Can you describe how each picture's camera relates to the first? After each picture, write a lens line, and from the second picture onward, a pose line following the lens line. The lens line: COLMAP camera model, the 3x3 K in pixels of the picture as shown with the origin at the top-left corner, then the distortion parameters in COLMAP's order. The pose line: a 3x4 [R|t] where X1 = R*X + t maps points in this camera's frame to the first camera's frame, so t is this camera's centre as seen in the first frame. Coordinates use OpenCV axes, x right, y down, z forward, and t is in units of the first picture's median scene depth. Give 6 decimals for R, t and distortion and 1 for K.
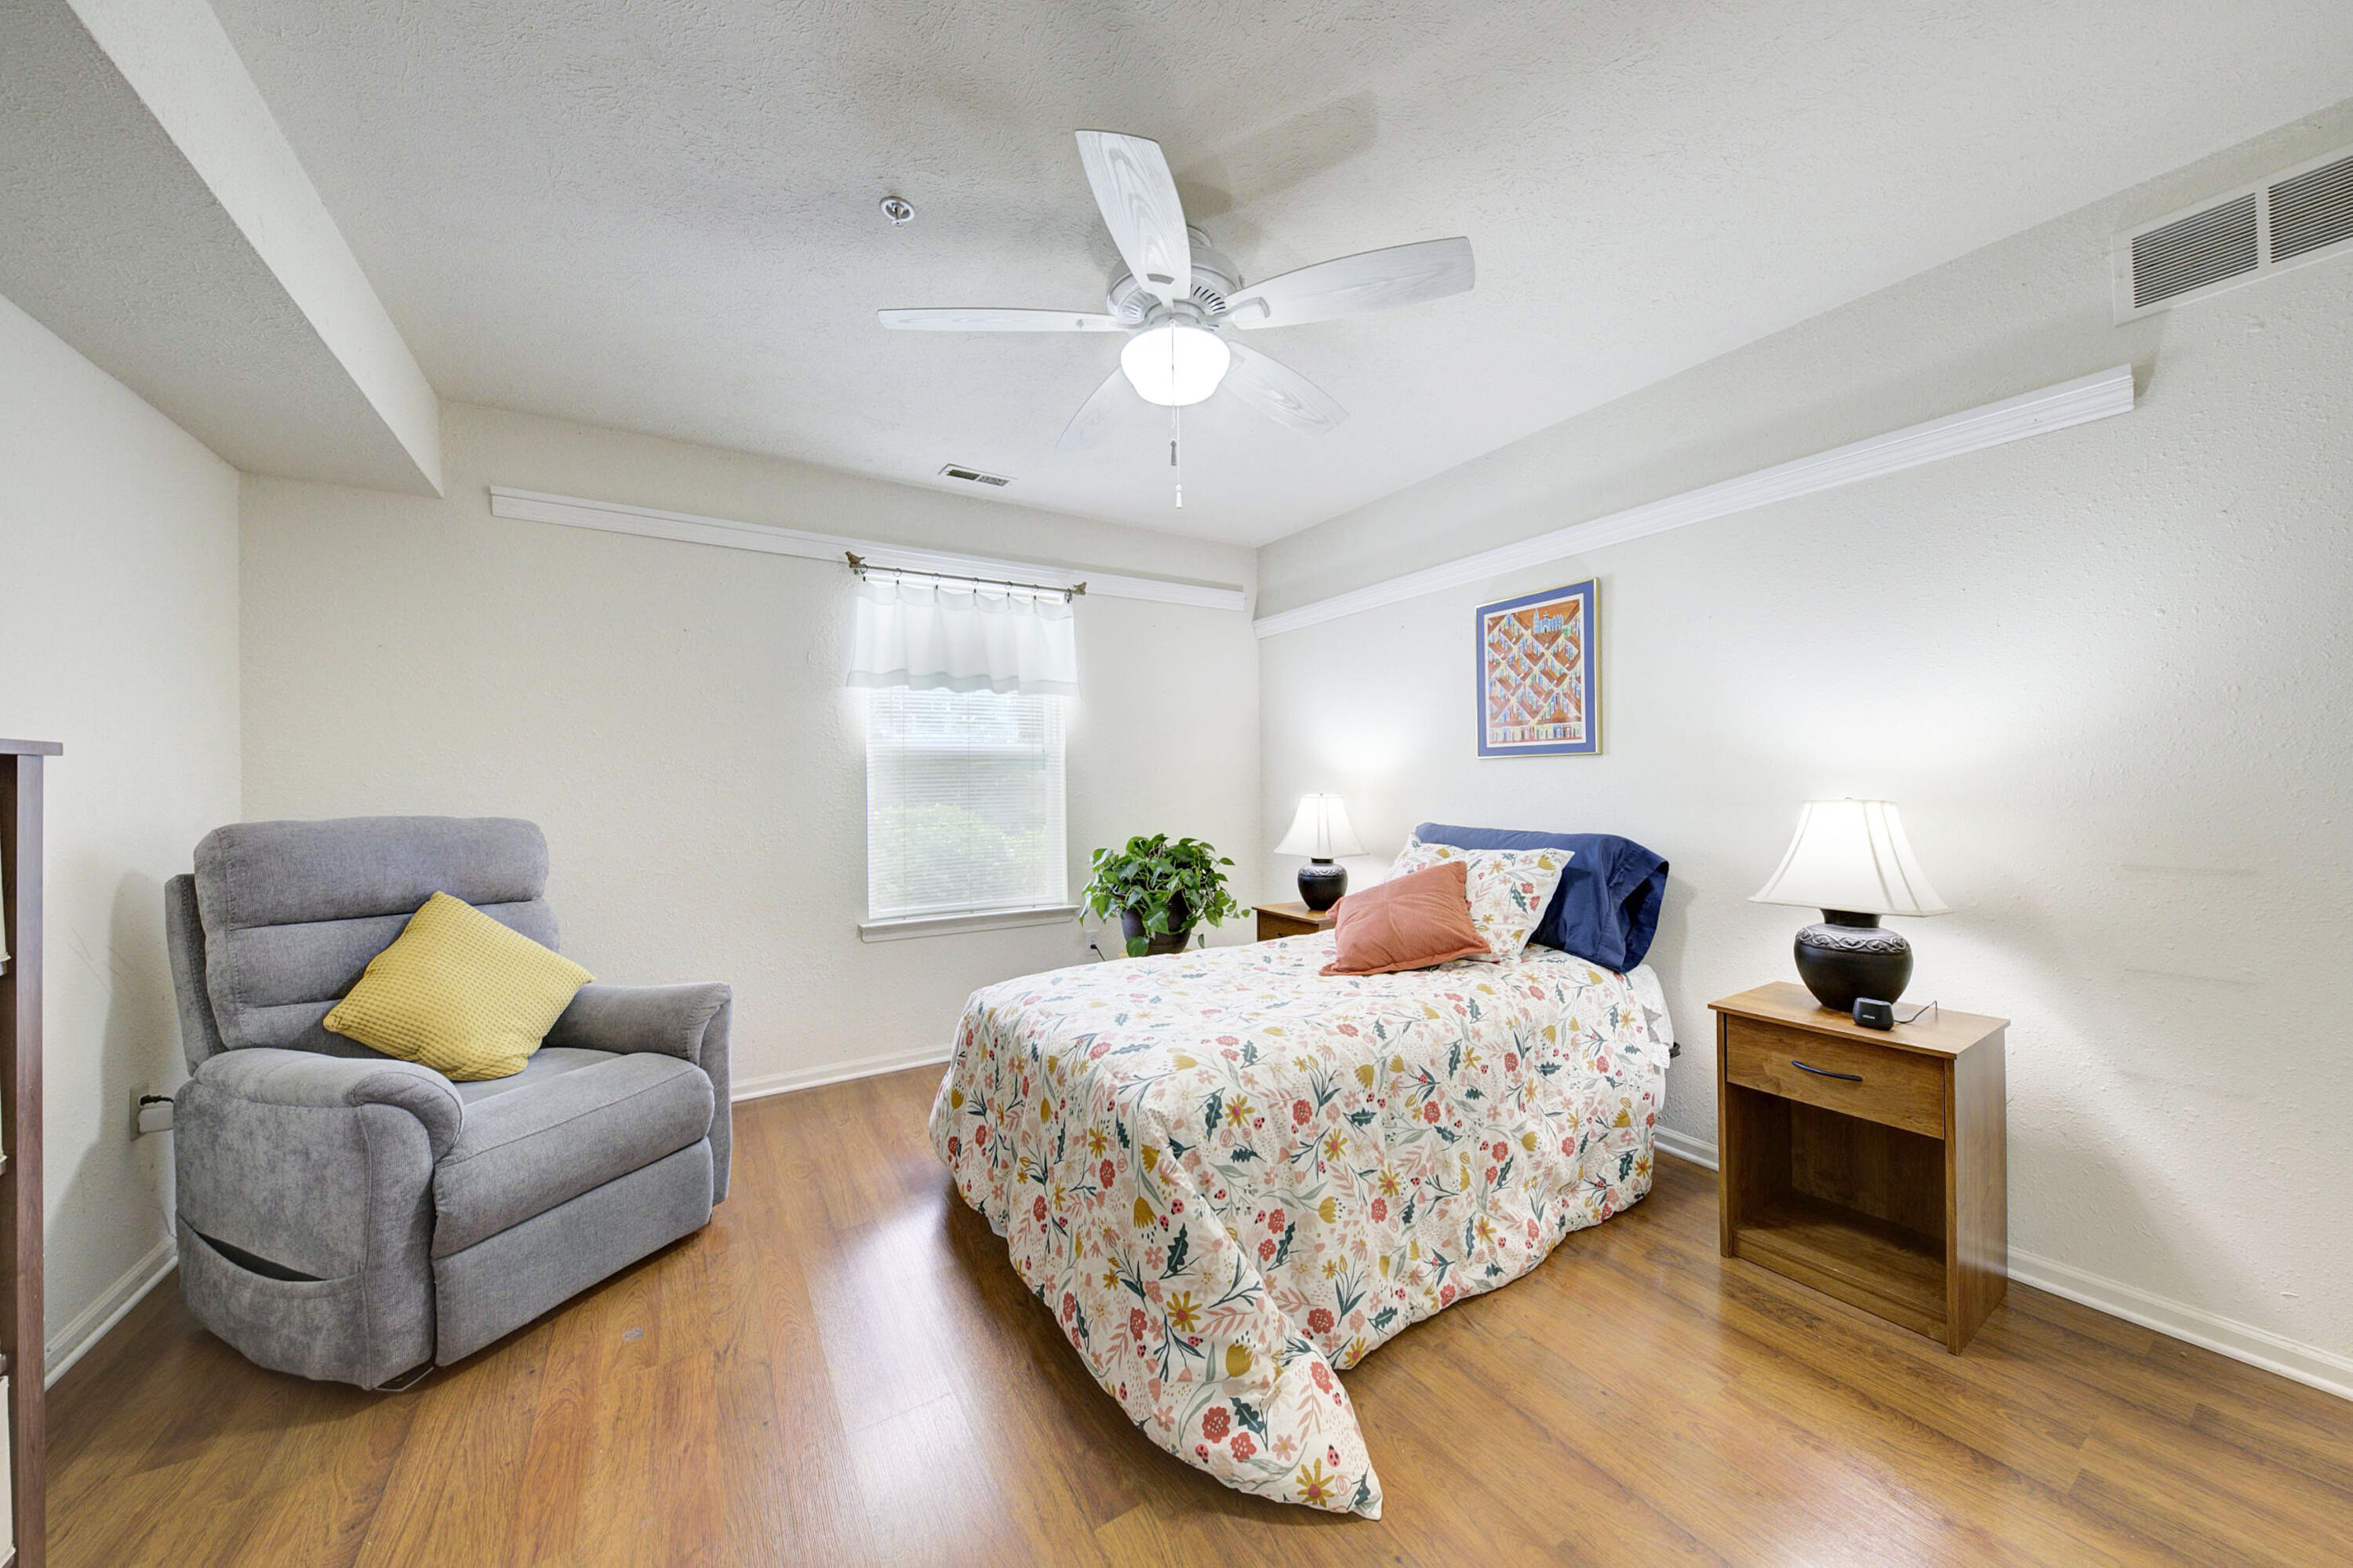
lens RADIAL K [[825.2, 0, 1179.3], [0, 825.2, 787.8], [0, 0, 1]] dist [0.011465, -0.007953]
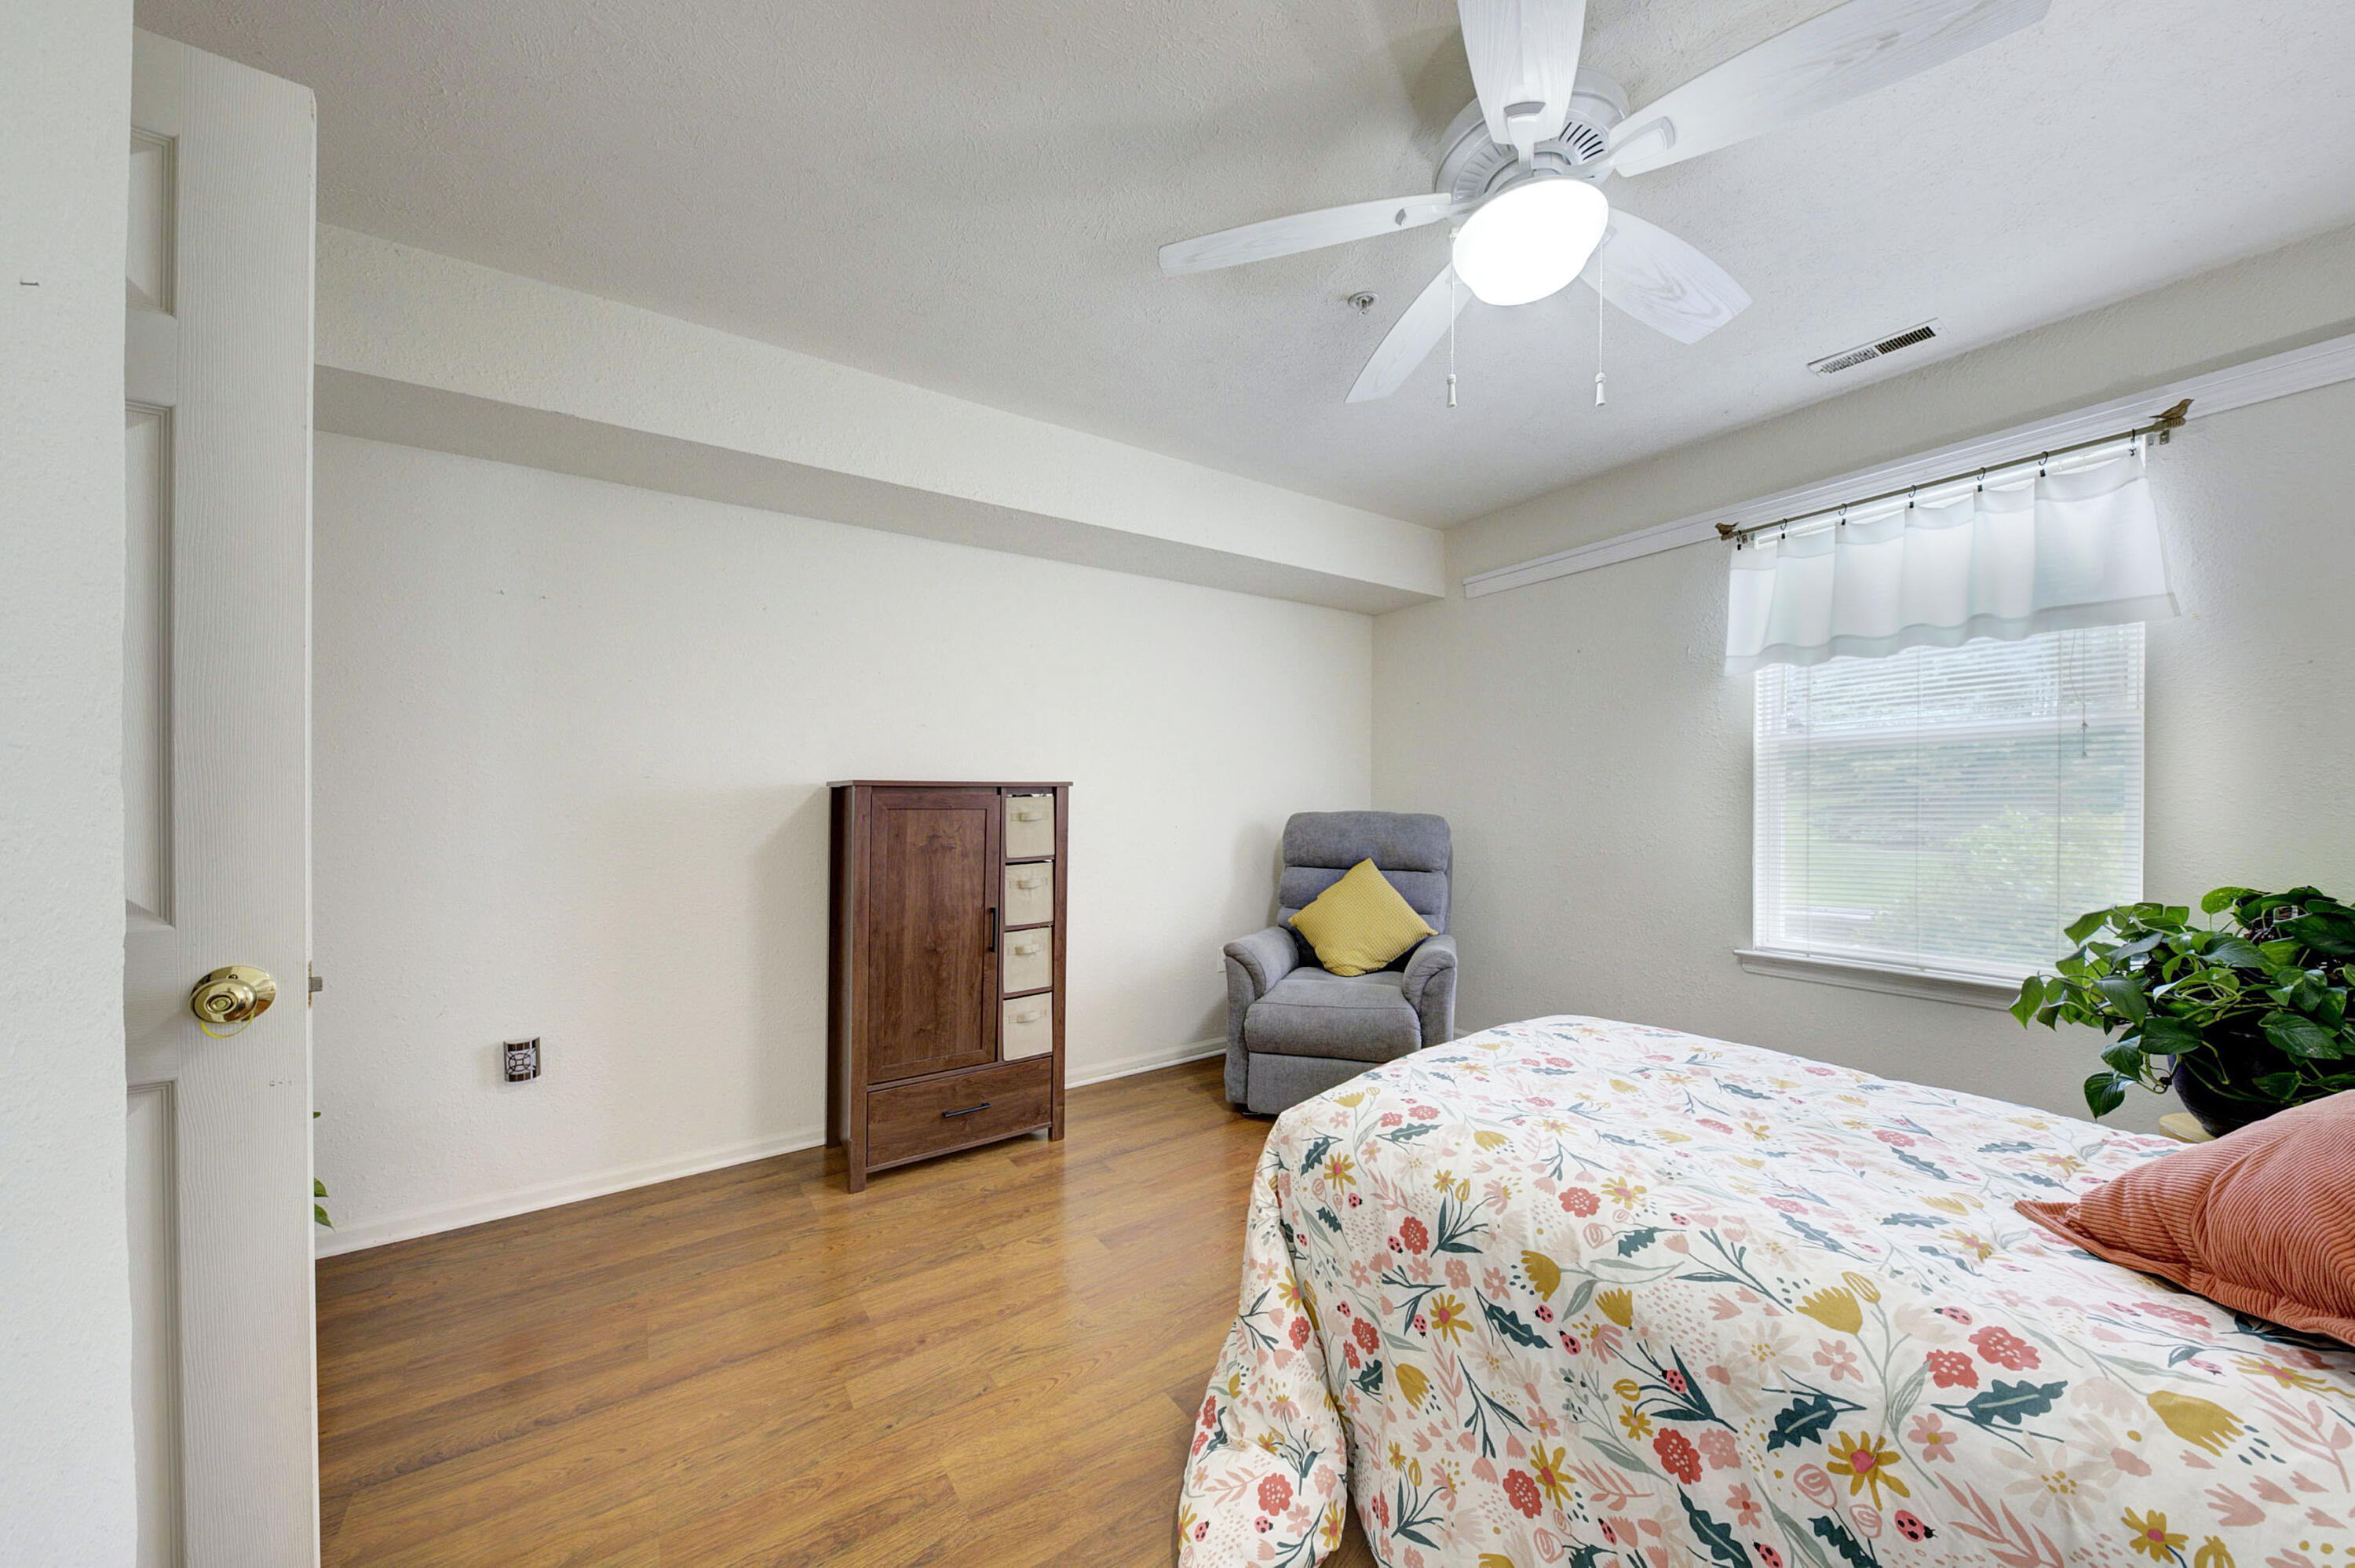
lens RADIAL K [[825.7, 0, 1180.3], [0, 825.7, 787.8], [0, 0, 1]] dist [0.011465, -0.007953]
pose [[0.019406, -0.005280, -0.999798, 0.797239], [0.008667, 0.999949, -0.005112, -0.007079], [0.999774, -0.008566, 0.019451, 0.696092]]
